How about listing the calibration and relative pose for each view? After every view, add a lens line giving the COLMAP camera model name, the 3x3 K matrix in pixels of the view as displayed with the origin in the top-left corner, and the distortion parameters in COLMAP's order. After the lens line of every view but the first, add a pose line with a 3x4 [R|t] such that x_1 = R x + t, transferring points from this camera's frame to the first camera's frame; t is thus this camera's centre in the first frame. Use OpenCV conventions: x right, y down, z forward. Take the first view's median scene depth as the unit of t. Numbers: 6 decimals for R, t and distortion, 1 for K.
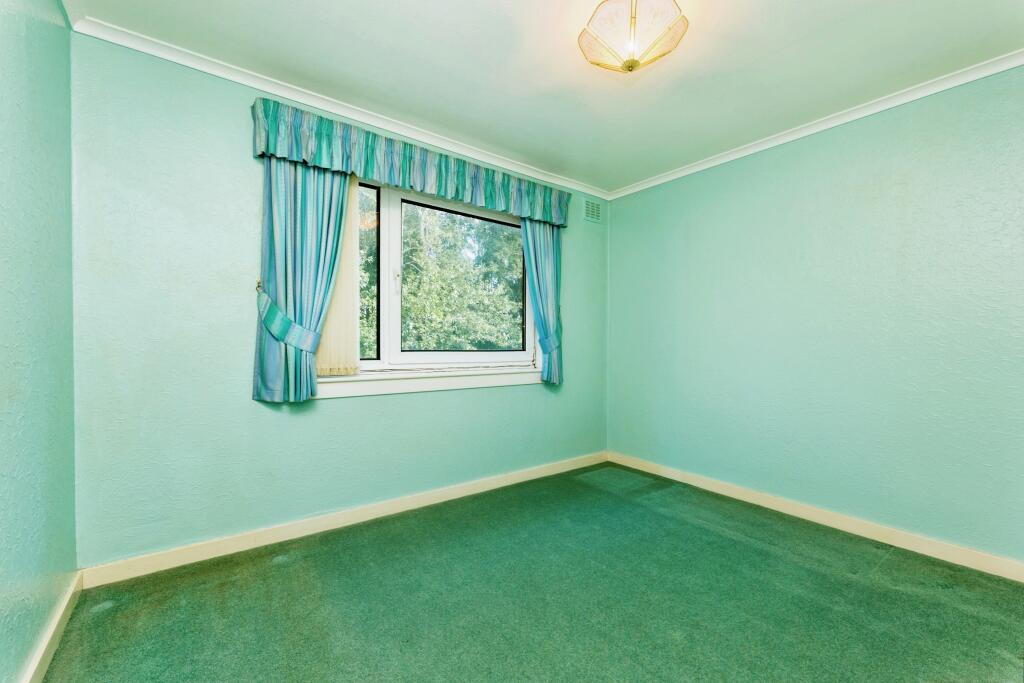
lens RADIAL K [[416.6, 0, 511.8], [0, 416.6, 356.6], [0, 0, 1]] dist [0.000308, 0.000080]
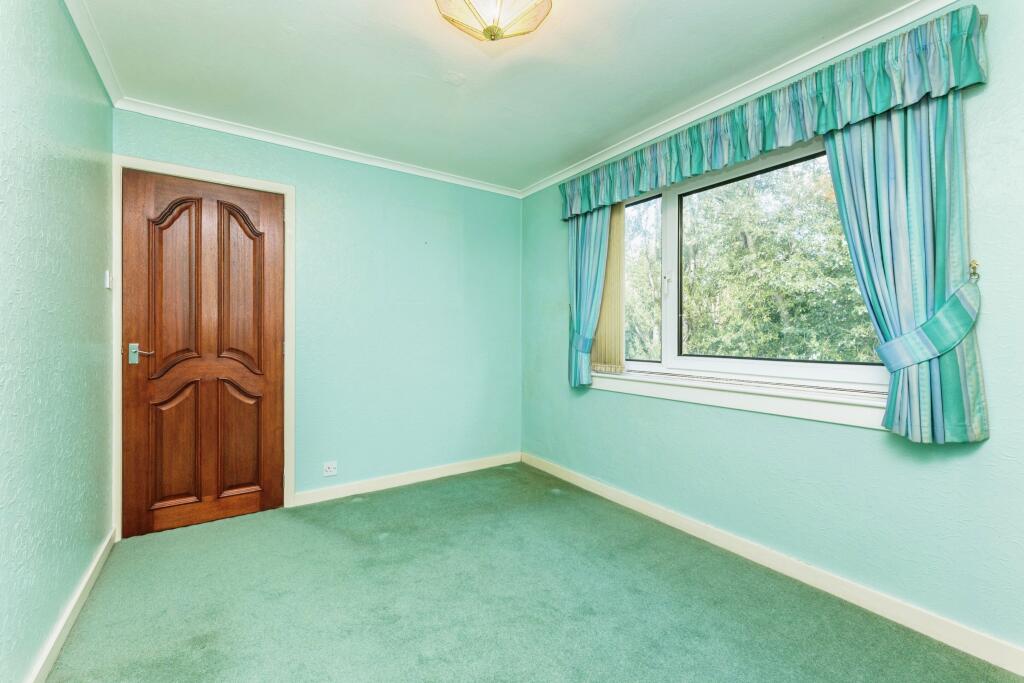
lens RADIAL K [[423.6, 0, 512.0], [0, 423.6, 331.0], [0, 0, 1]] dist [0.001285, 0.000219]
pose [[-0.047885, -0.006479, -0.998832, 0.705254], [-0.018075, 0.999821, -0.005619, -0.053313], [0.998689, 0.017785, -0.047993, 0.660643]]
